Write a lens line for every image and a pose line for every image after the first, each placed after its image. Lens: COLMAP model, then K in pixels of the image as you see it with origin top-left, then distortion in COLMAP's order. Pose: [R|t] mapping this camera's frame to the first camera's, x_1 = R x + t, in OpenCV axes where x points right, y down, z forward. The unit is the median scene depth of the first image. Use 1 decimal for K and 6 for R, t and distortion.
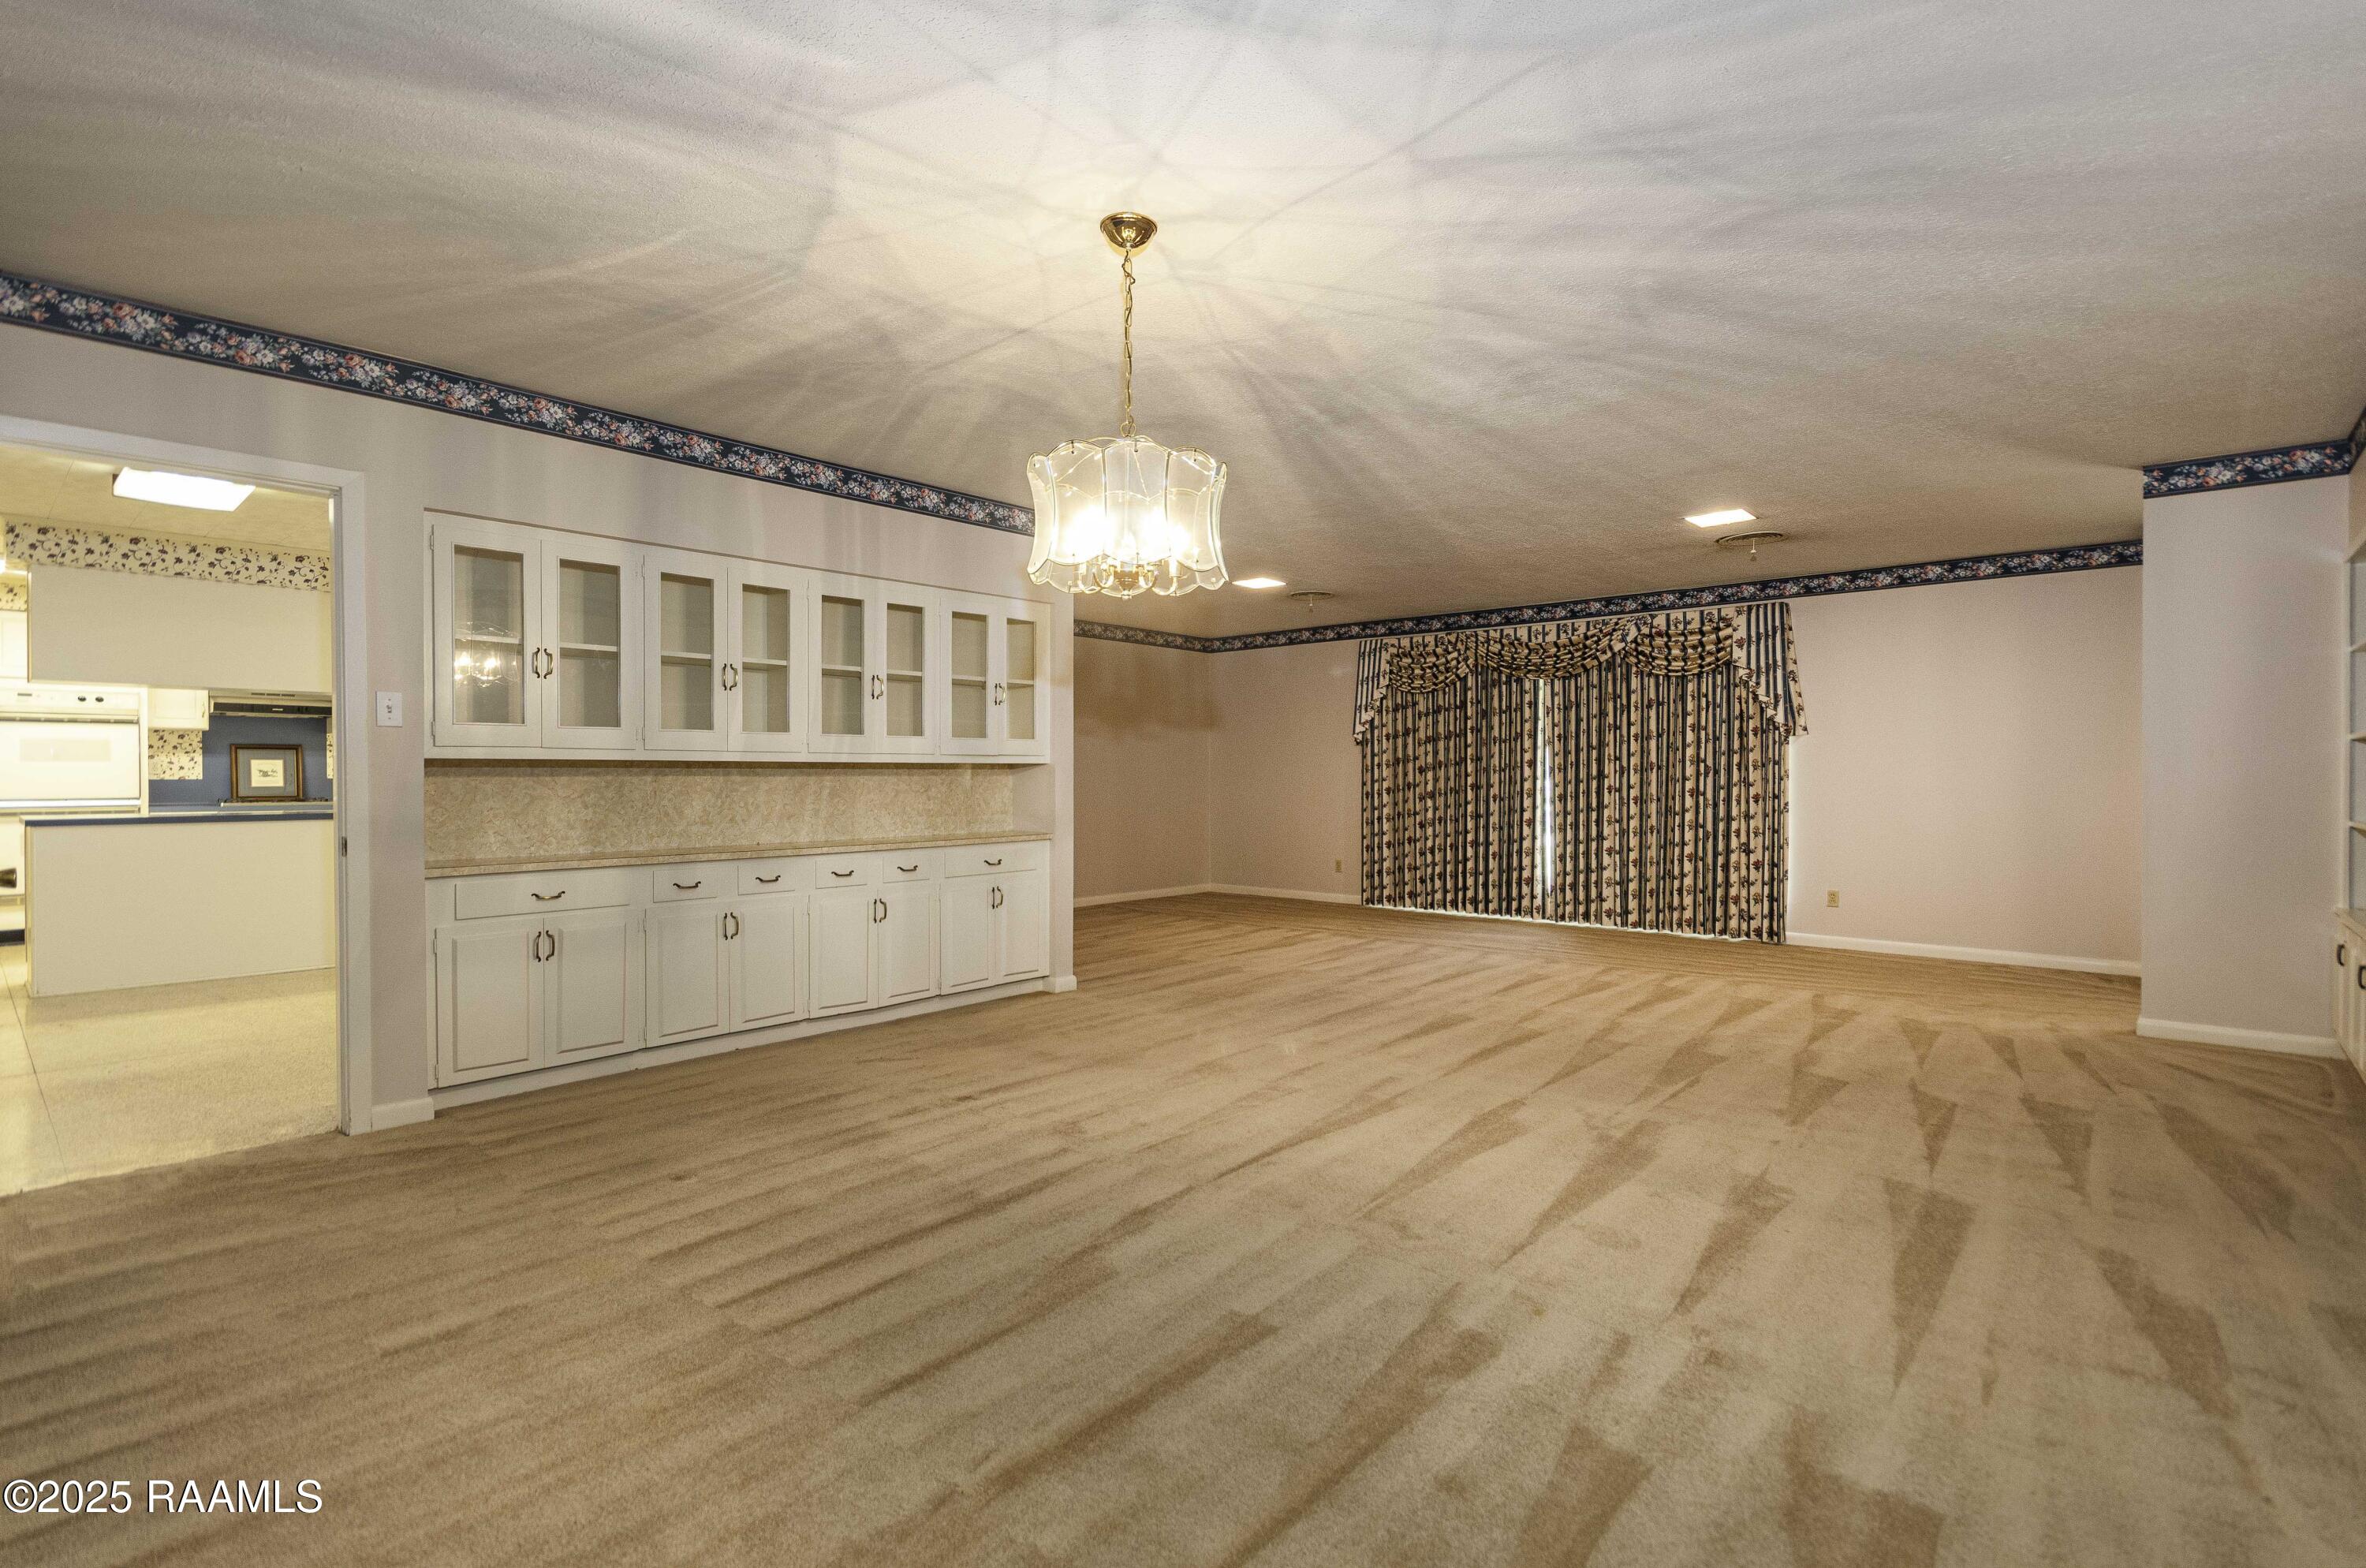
lens RADIAL K [[1115.6, 0, 1172.6], [0, 1115.6, 780.3], [0, 0, 1]] dist [-0.002598, -0.001908]
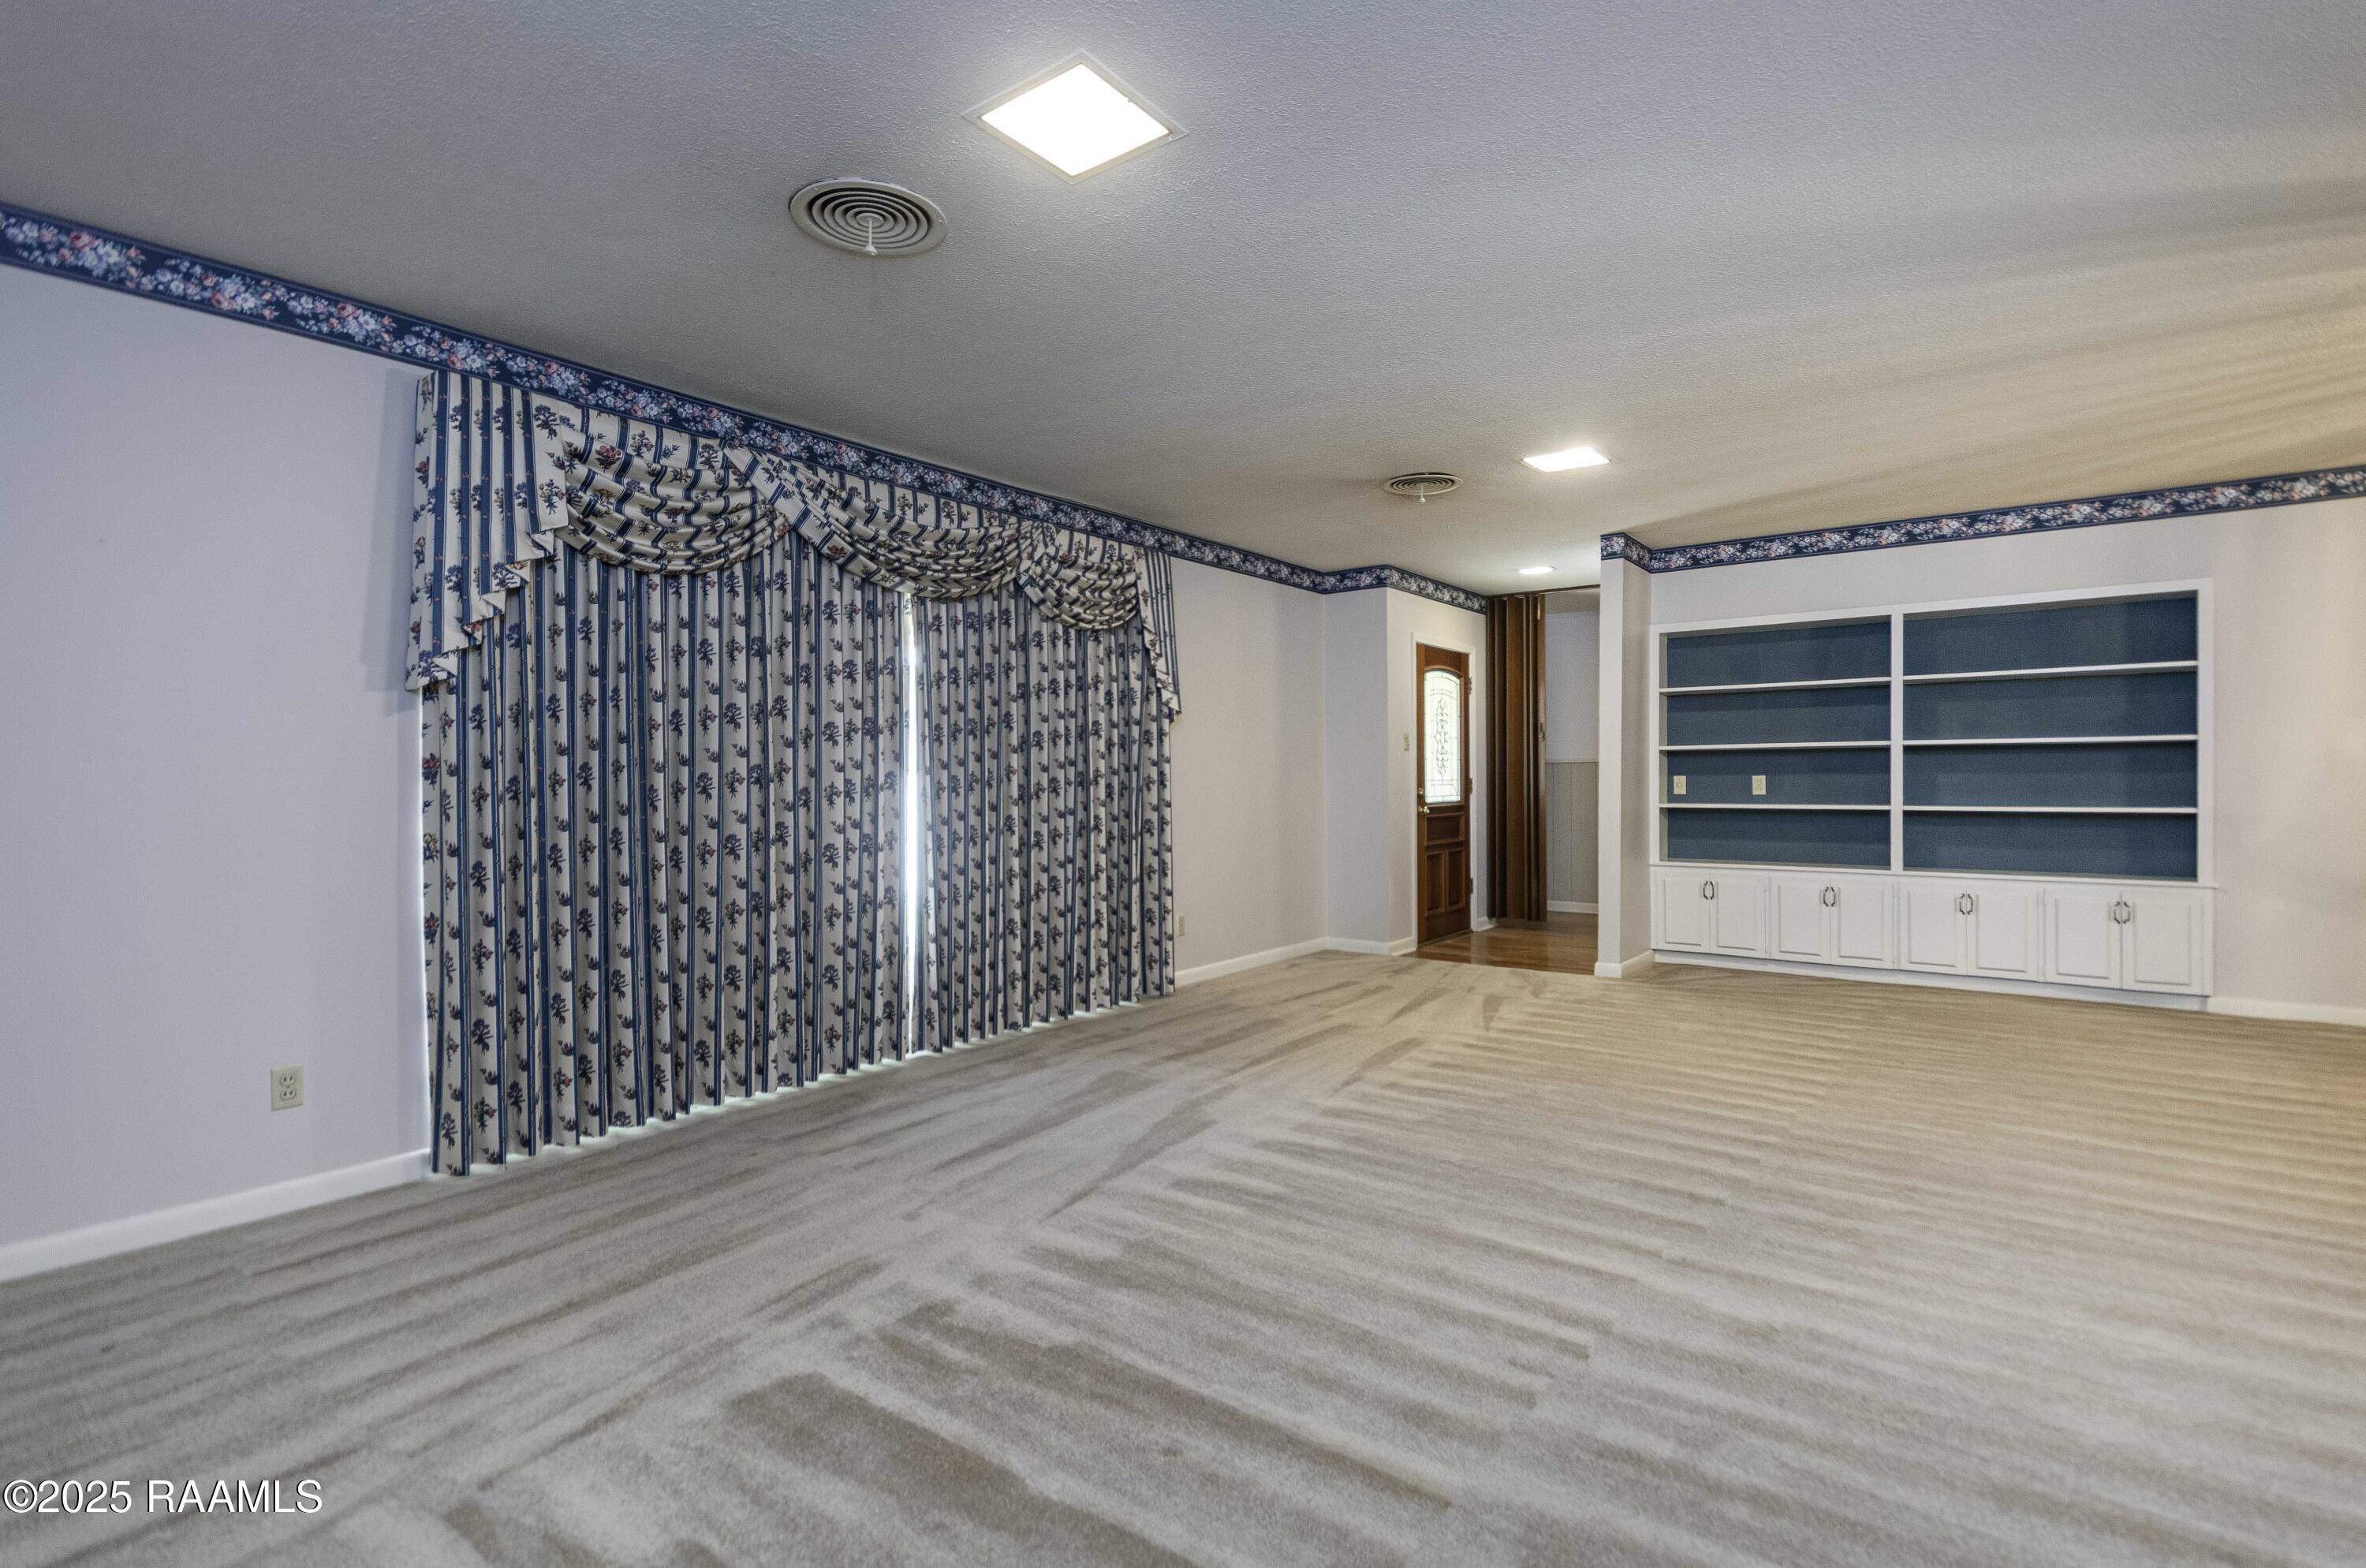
lens RADIAL K [[1115.6, 0, 1179.8], [0, 1115.6, 781.8], [0, 0, 1]] dist [-0.002598, -0.001908]
pose [[-0.096425, -0.006080, 0.995322, -0.333420], [0.009253, 0.999933, 0.007005, -0.008779], [-0.995297, 0.009886, -0.096362, 1.538559]]
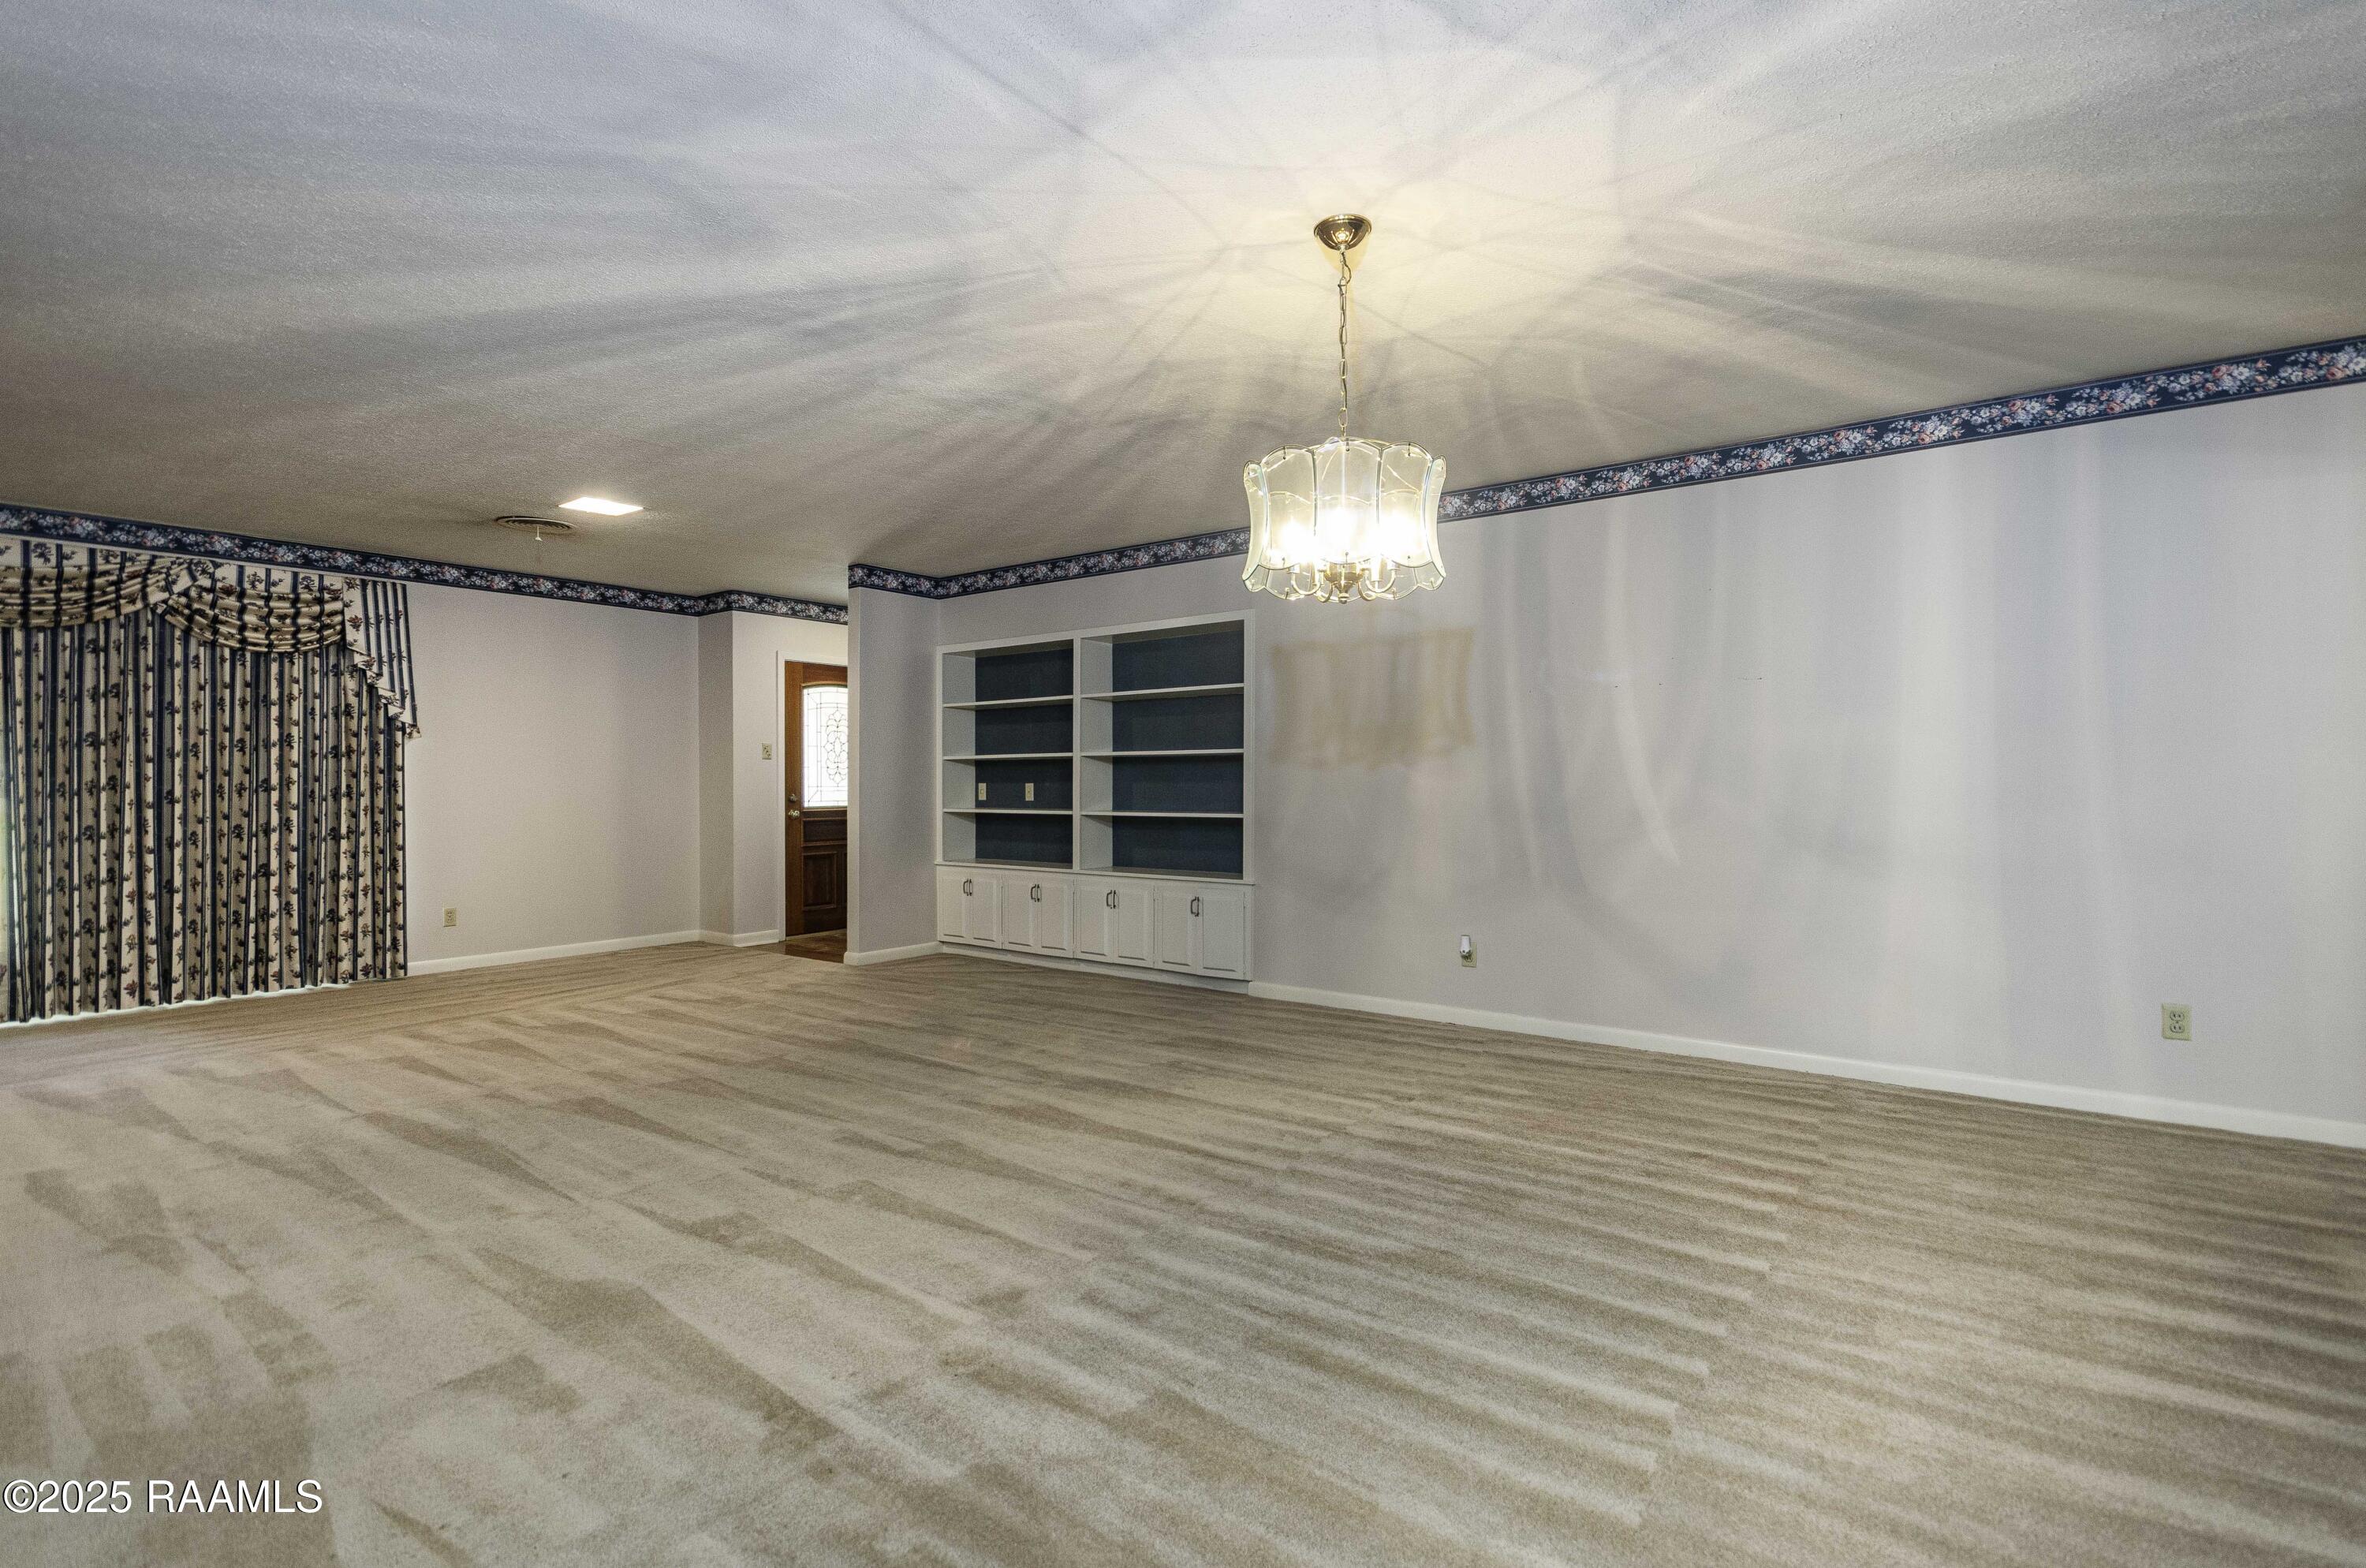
lens RADIAL K [[1115.6, 0, 1215.6], [0, 1115.6, 784.9], [0, 0, 1]] dist [-0.002598, -0.001908]
pose [[-0.109889, -0.002669, 0.993940, -0.555304], [0.007957, 0.999962, 0.003565, -0.001586], [-0.993912, 0.008301, -0.109863, 0.668615]]
